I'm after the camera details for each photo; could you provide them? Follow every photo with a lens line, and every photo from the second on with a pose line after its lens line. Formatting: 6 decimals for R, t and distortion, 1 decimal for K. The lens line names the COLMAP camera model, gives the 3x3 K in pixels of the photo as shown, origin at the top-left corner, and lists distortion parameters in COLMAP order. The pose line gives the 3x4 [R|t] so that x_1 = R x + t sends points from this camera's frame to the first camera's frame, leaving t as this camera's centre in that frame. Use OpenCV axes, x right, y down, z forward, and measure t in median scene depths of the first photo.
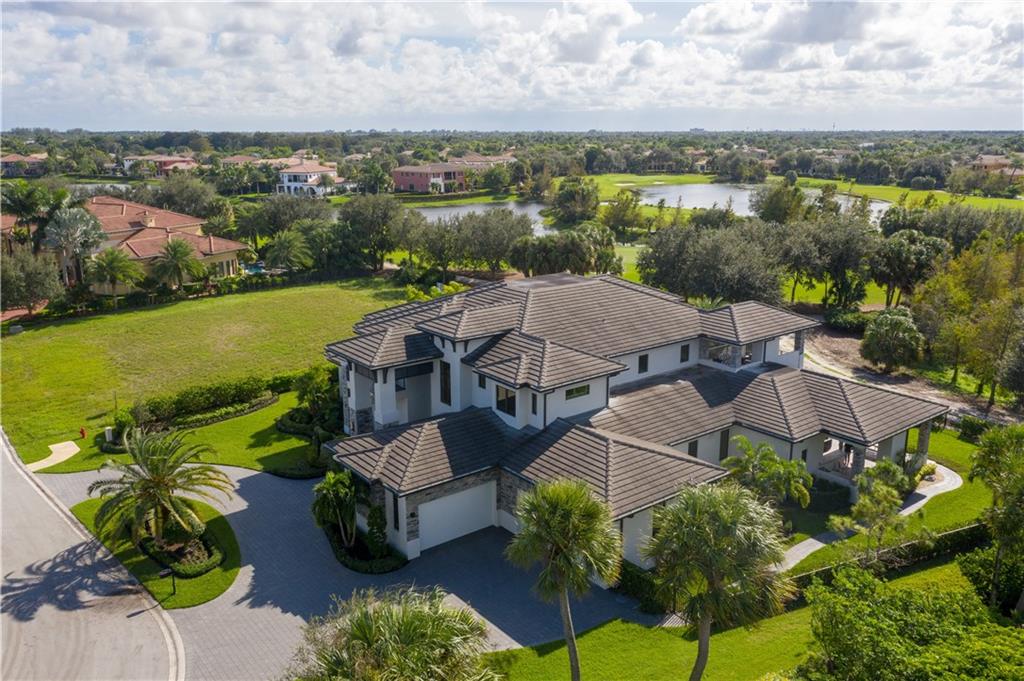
lens RADIAL K [[811.2, 0, 512.9], [0, 811.2, 342.0], [0, 0, 1]] dist [0.018027, 0.006370]
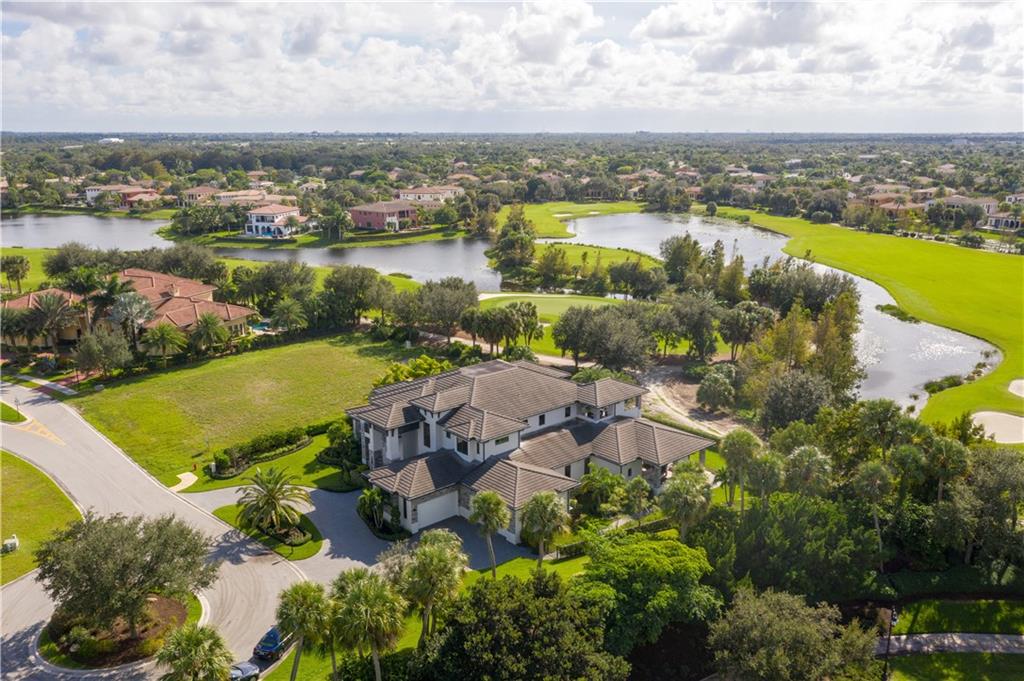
lens RADIAL K [[825.9, 0, 512.0], [0, 825.9, 340.5], [0, 0, 1]] dist [0.011365, 0.007272]
pose [[0.998041, -0.014556, 0.060839, -0.003074], [0.014950, 0.999870, -0.006020, -0.070700], [-0.060744, 0.006917, 0.998129, -0.397070]]
